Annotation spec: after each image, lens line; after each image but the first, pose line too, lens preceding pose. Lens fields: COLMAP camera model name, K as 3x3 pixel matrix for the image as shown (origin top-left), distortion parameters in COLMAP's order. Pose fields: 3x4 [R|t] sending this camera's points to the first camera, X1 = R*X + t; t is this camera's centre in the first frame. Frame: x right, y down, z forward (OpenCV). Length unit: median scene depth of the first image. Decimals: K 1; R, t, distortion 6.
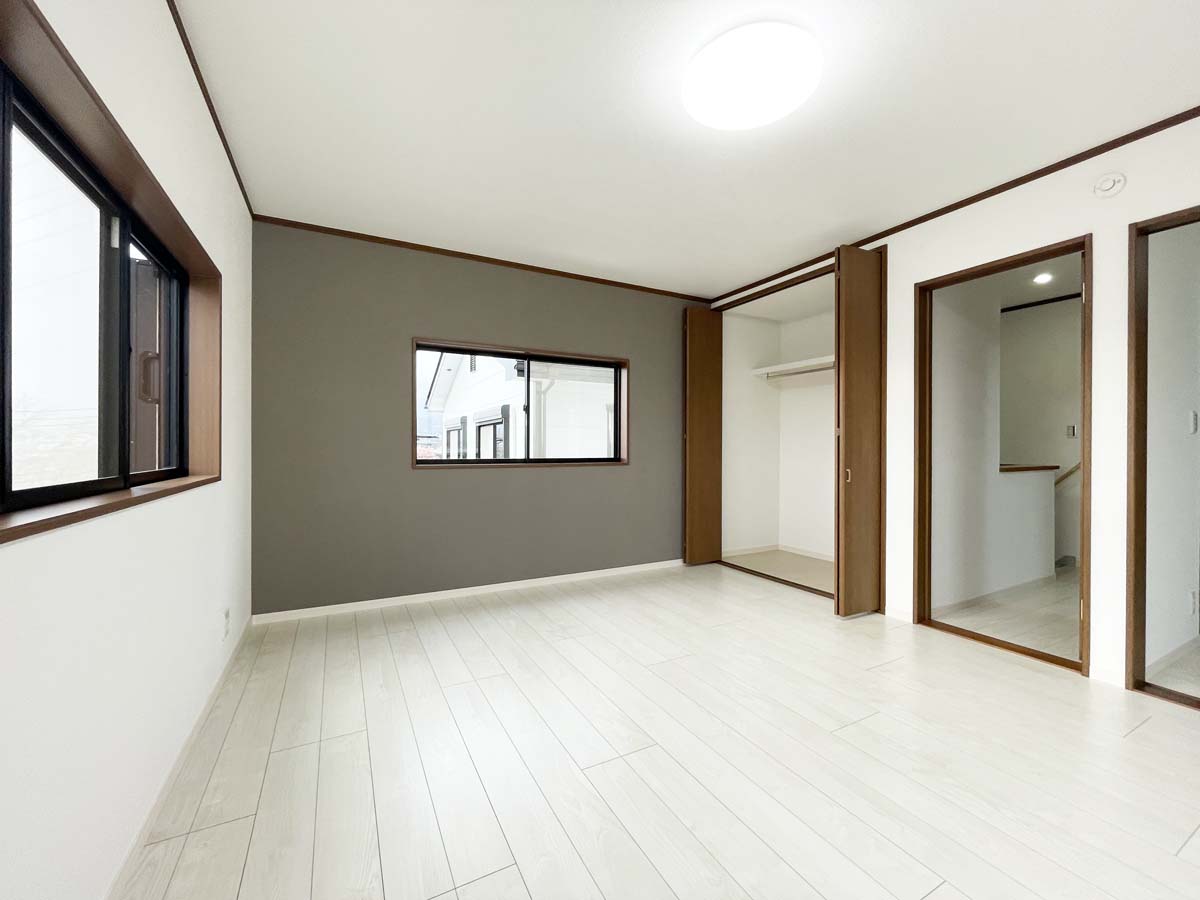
lens RADIAL K [[487.6, 0, 597.7], [0, 487.6, 450.7], [0, 0, 1]] dist [-0.001510, 0.000119]
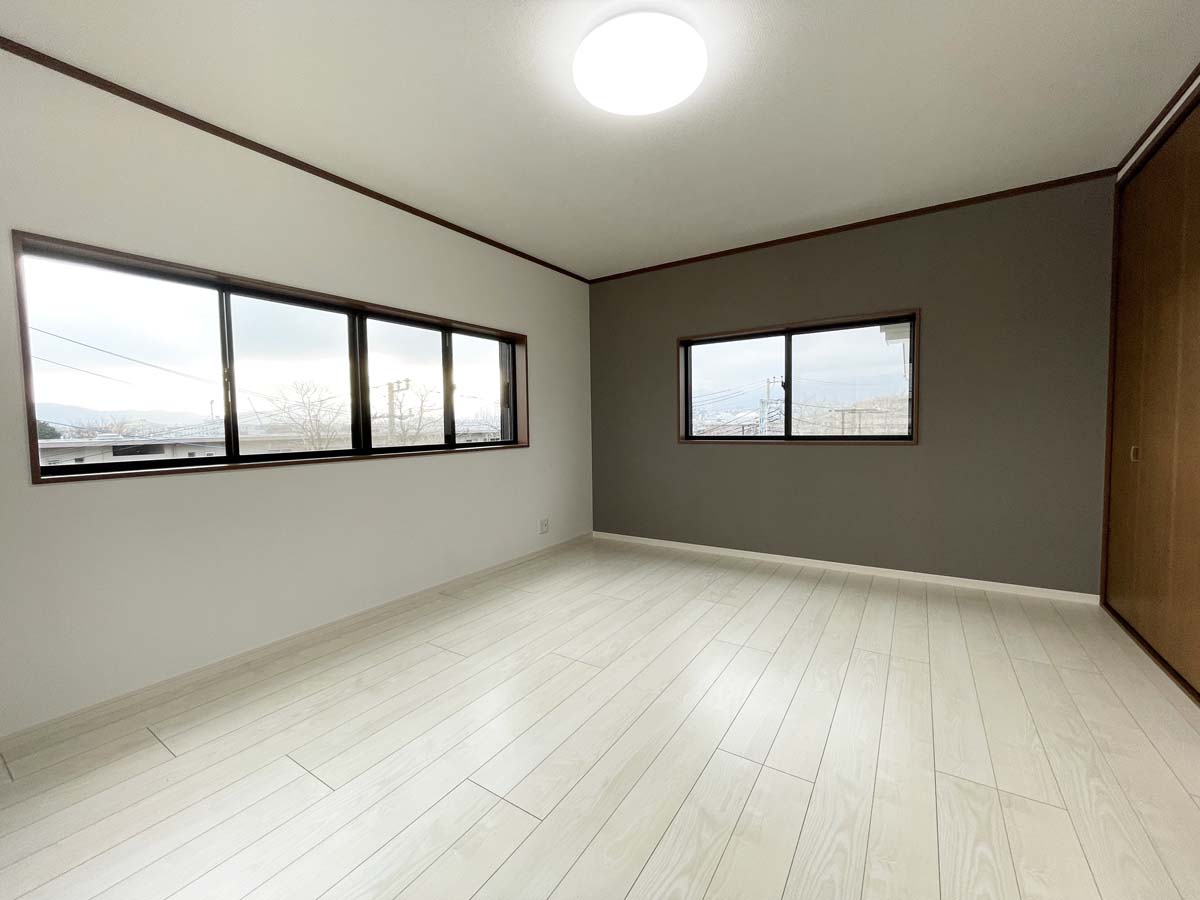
lens RADIAL K [[487.6, 0, 597.7], [0, 487.6, 450.7], [0, 0, 1]] dist [-0.001510, 0.000119]
pose [[0.477135, 0.048682, -0.877481, 0.537879], [0.018351, 0.997695, 0.065330, -0.023286], [0.878638, -0.047274, 0.475142, 0.184959]]
